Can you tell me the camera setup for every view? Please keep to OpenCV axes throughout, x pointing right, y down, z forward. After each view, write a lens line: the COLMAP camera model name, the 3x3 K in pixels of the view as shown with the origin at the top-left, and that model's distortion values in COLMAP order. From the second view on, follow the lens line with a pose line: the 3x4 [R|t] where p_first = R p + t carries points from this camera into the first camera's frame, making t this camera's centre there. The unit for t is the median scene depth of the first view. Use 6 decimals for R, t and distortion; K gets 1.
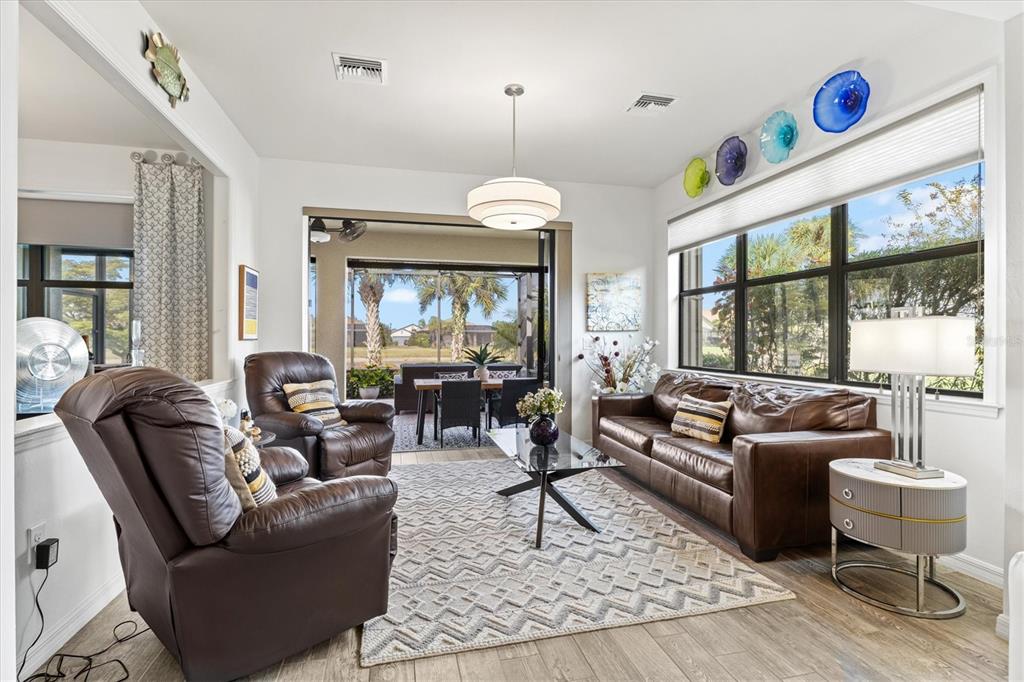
lens RADIAL K [[478.2, 0, 510.0], [0, 478.2, 336.6], [0, 0, 1]] dist [0.001865, 0.011182]
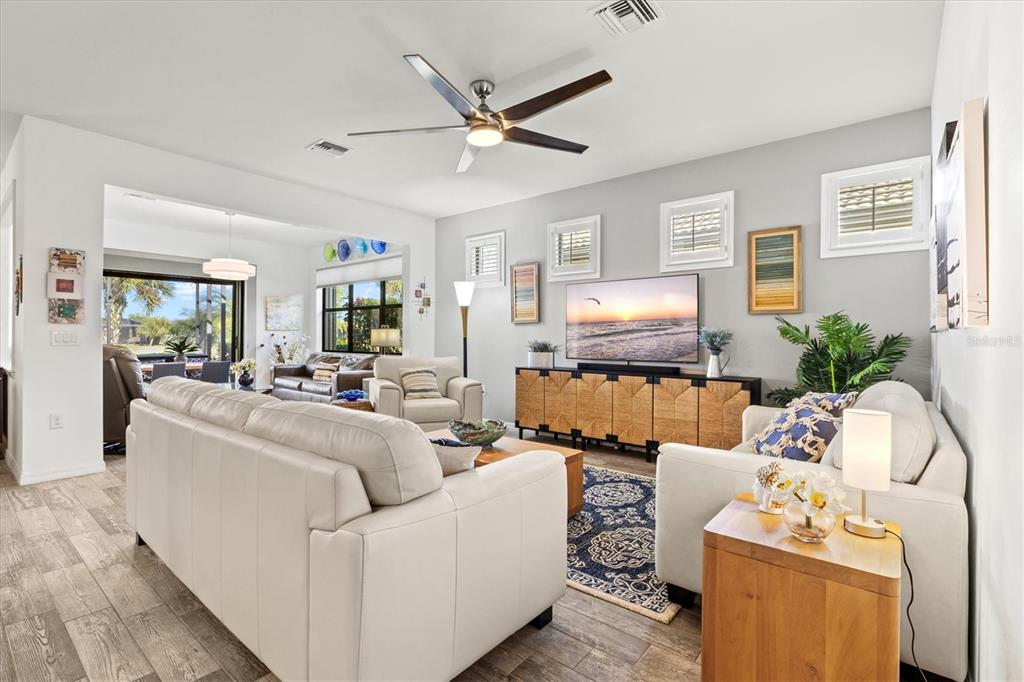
lens RADIAL K [[478.2, 0, 510.0], [0, 478.2, 336.6], [0, 0, 1]] dist [0.001865, 0.011182]
pose [[0.797966, 0.002542, 0.602698, -0.206577], [-0.006998, 0.999963, 0.005047, -0.004409], [-0.602662, -0.008245, 0.797954, -1.047400]]
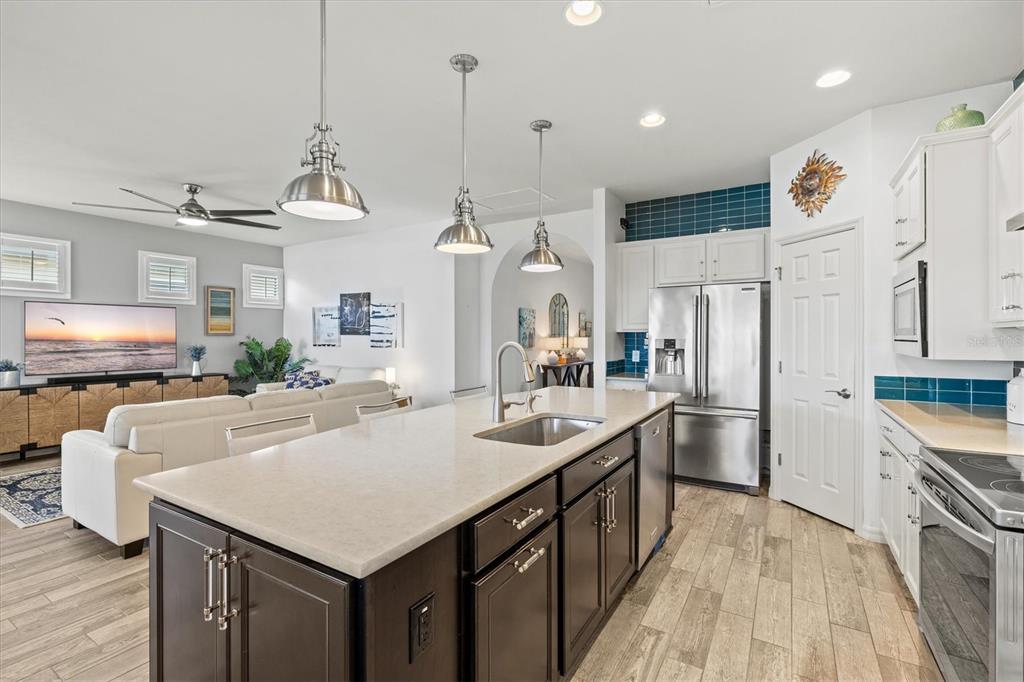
lens RADIAL K [[478.2, 0, 510.0], [0, 478.2, 336.6], [0, 0, 1]] dist [0.001865, 0.011182]
pose [[-0.706223, -0.009263, 0.707929, -1.157794], [-0.010025, 0.999945, 0.003084, -0.062904], [-0.707919, -0.004919, -0.706277, -0.088474]]
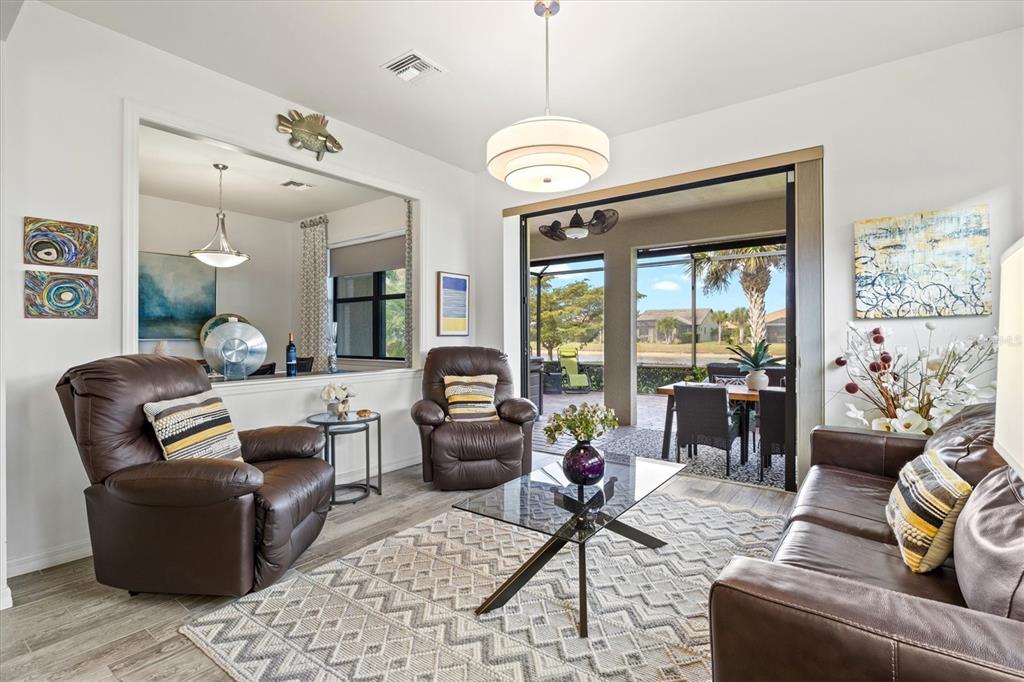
lens RADIAL K [[478.2, 0, 510.0], [0, 478.2, 336.6], [0, 0, 1]] dist [0.001865, 0.011182]
pose [[0.649423, -0.002508, -0.760423, 0.404379], [0.007513, 0.999967, 0.003118, 0.005639], [0.760390, -0.007738, 0.649420, 0.343105]]
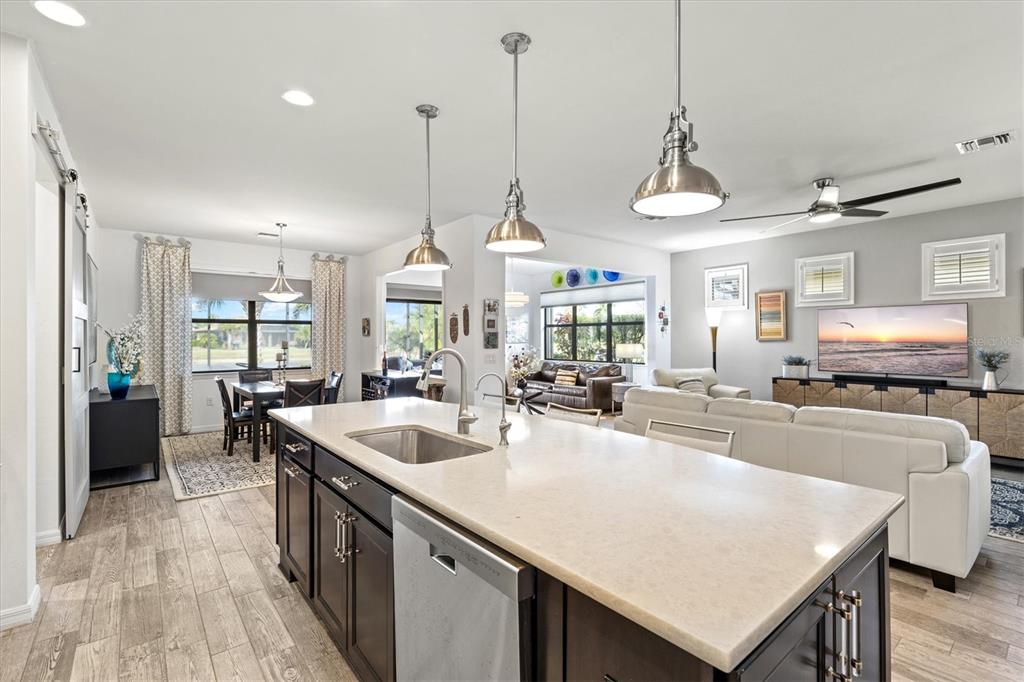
lens RADIAL K [[478.2, 0, 510.0], [0, 478.2, 336.6], [0, 0, 1]] dist [0.001865, 0.011182]
pose [[0.891005, -0.005175, 0.453965, -0.931832], [0.002436, 0.999975, 0.006619, -0.065405], [-0.453988, -0.004792, 0.890995, -1.046935]]
